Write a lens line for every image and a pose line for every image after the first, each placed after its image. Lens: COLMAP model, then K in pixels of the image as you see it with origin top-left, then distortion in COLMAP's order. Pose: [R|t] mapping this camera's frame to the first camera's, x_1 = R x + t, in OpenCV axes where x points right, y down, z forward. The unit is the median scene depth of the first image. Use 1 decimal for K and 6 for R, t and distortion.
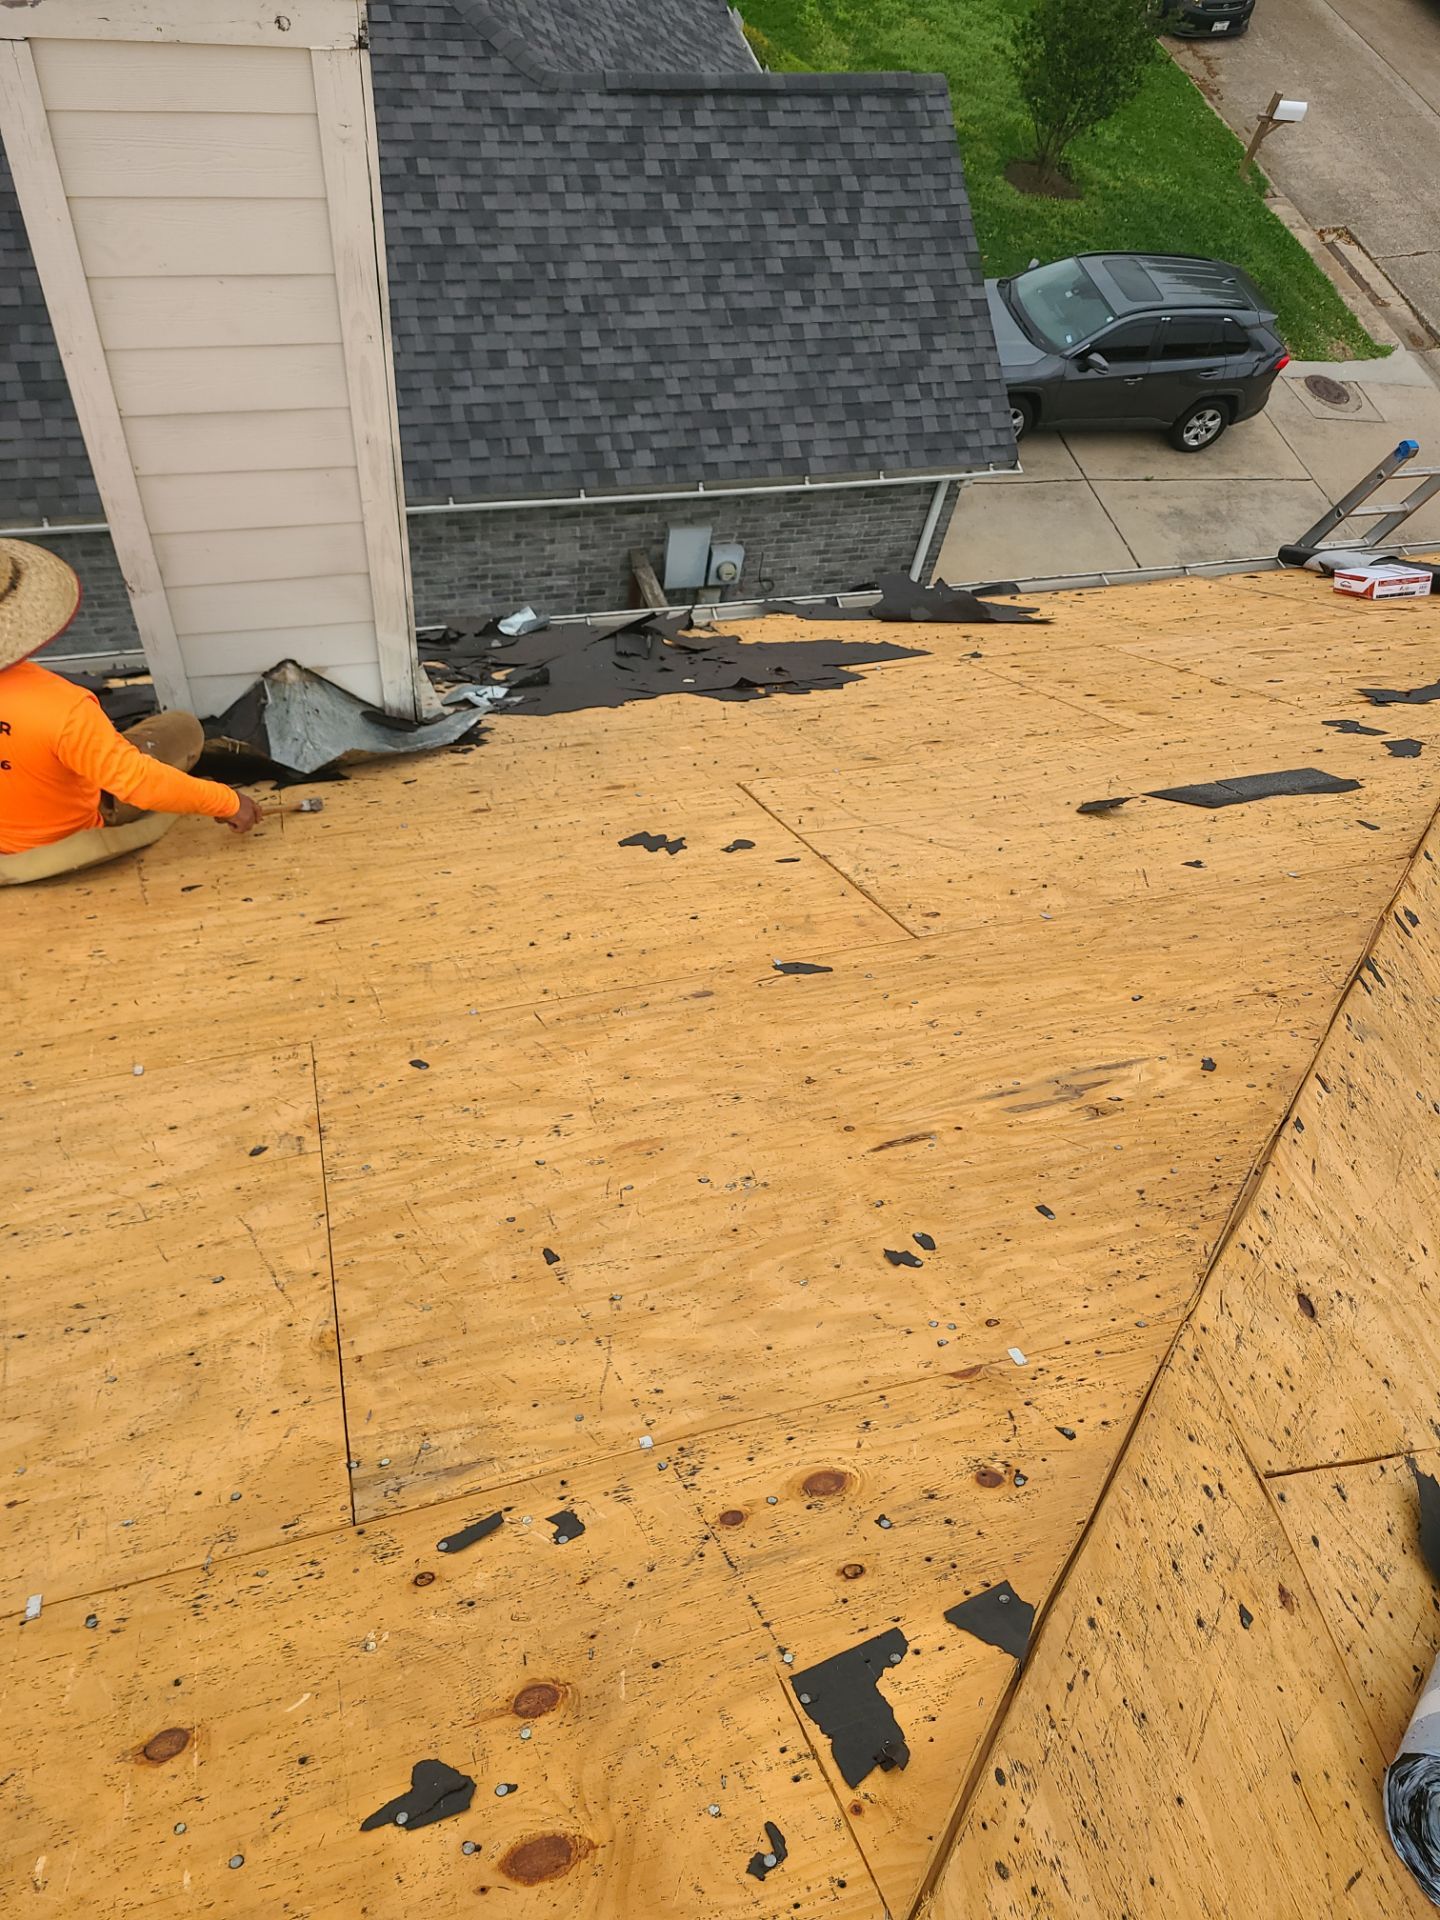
lens RADIAL K [[1509.8, 0, 762.8], [0, 1509.8, 965.4], [0, 0, 1]] dist [0.065474, -0.048201]
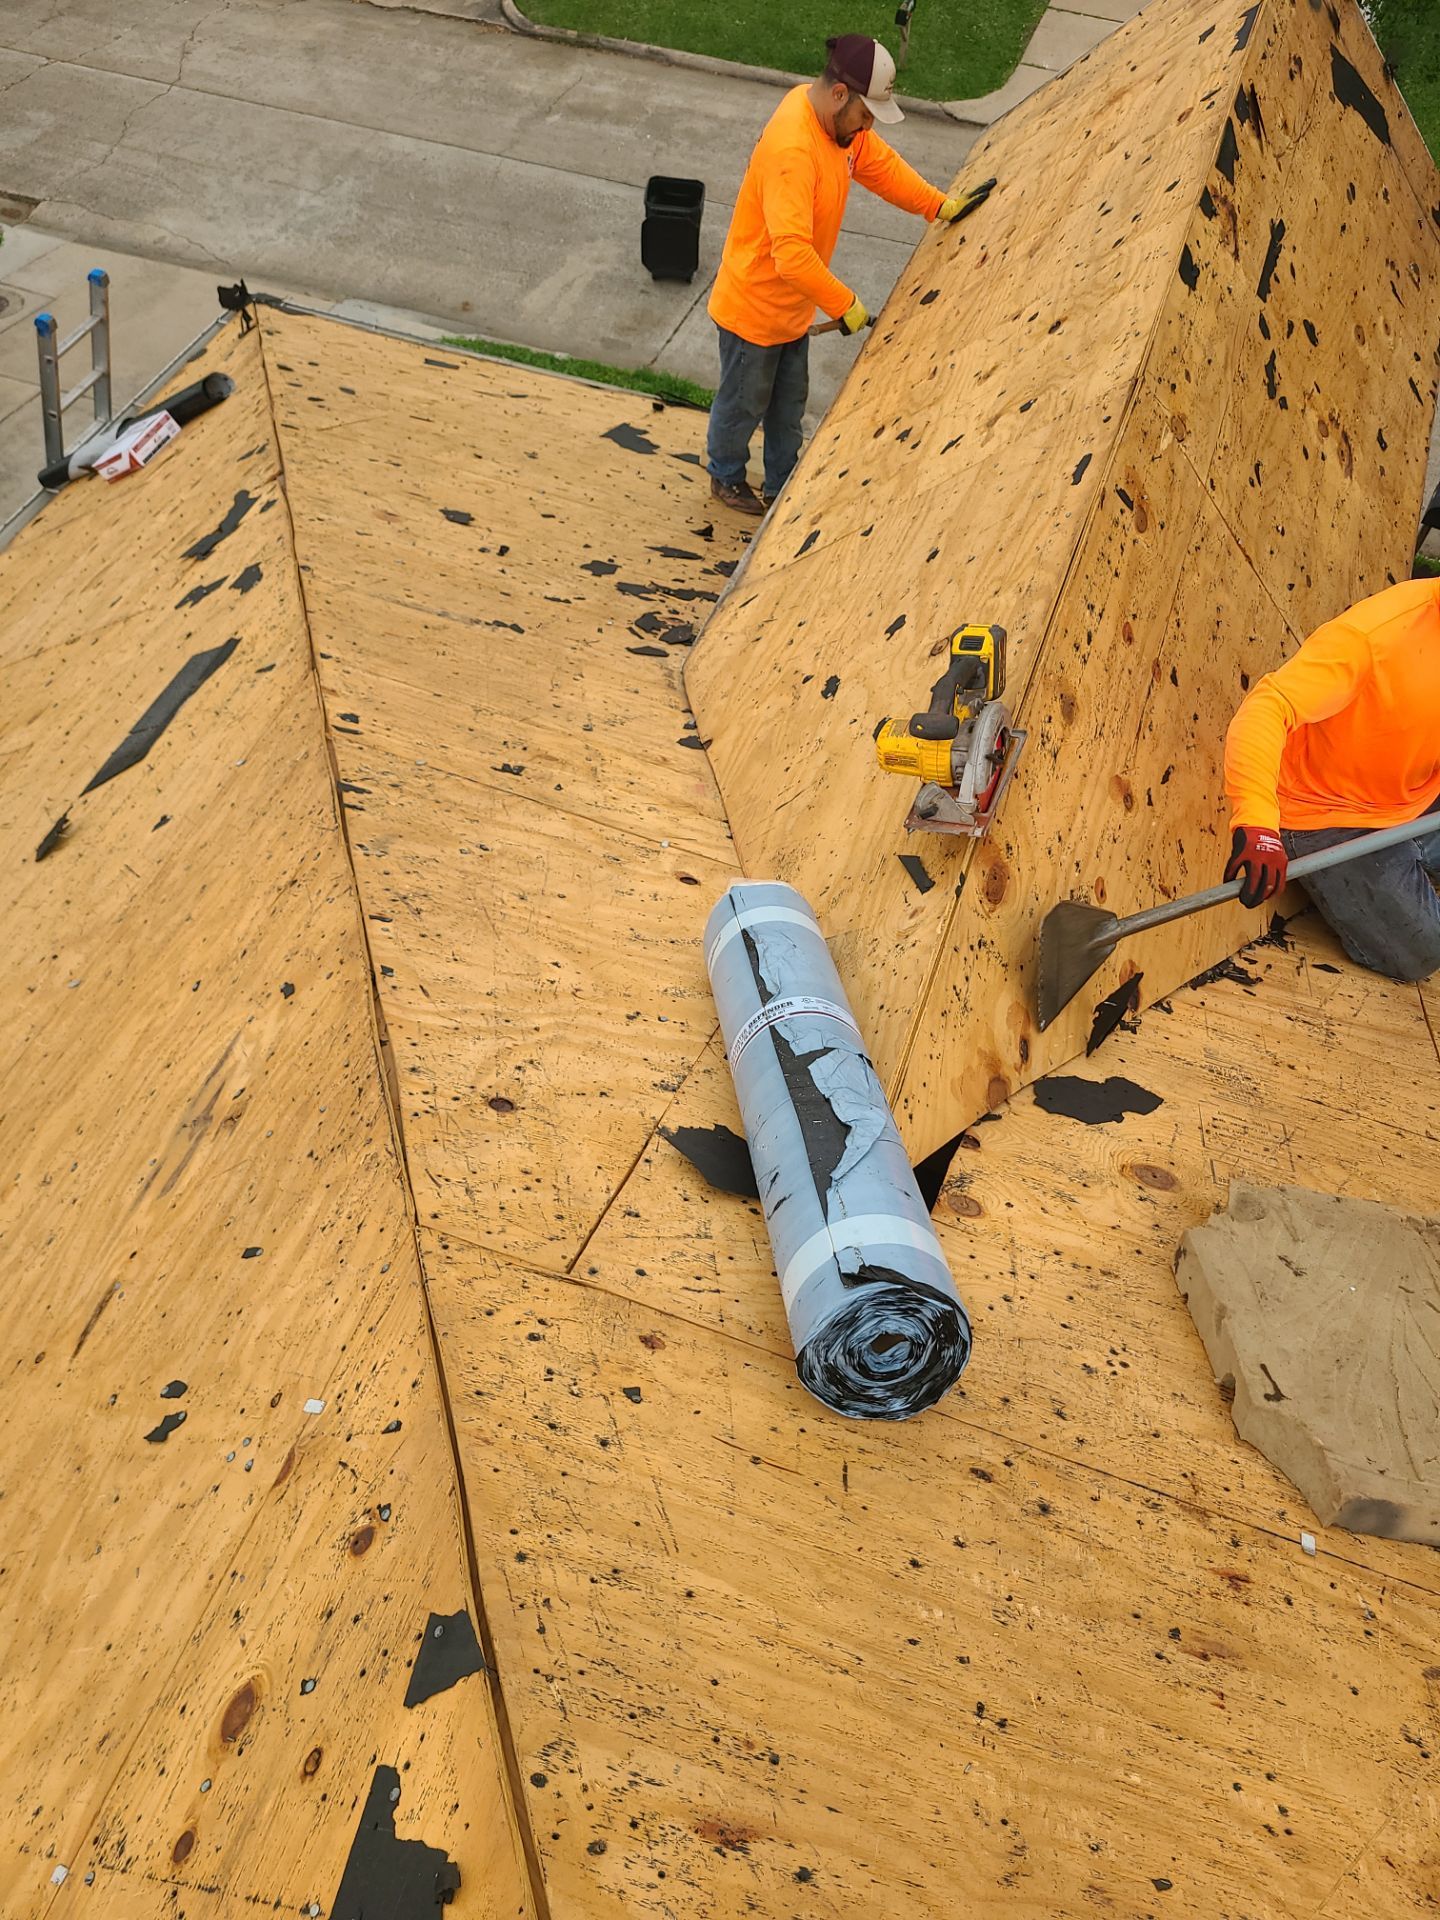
lens RADIAL K [[1509.8, 0, 762.8], [0, 1509.8, 965.4], [0, 0, 1]] dist [0.065474, -0.048201]
pose [[0.564285, -0.729356, 0.386811, 0.131048], [0.696377, 0.672160, 0.251515, 0.028962], [-0.443442, 0.127440, 0.887197, 0.022119]]
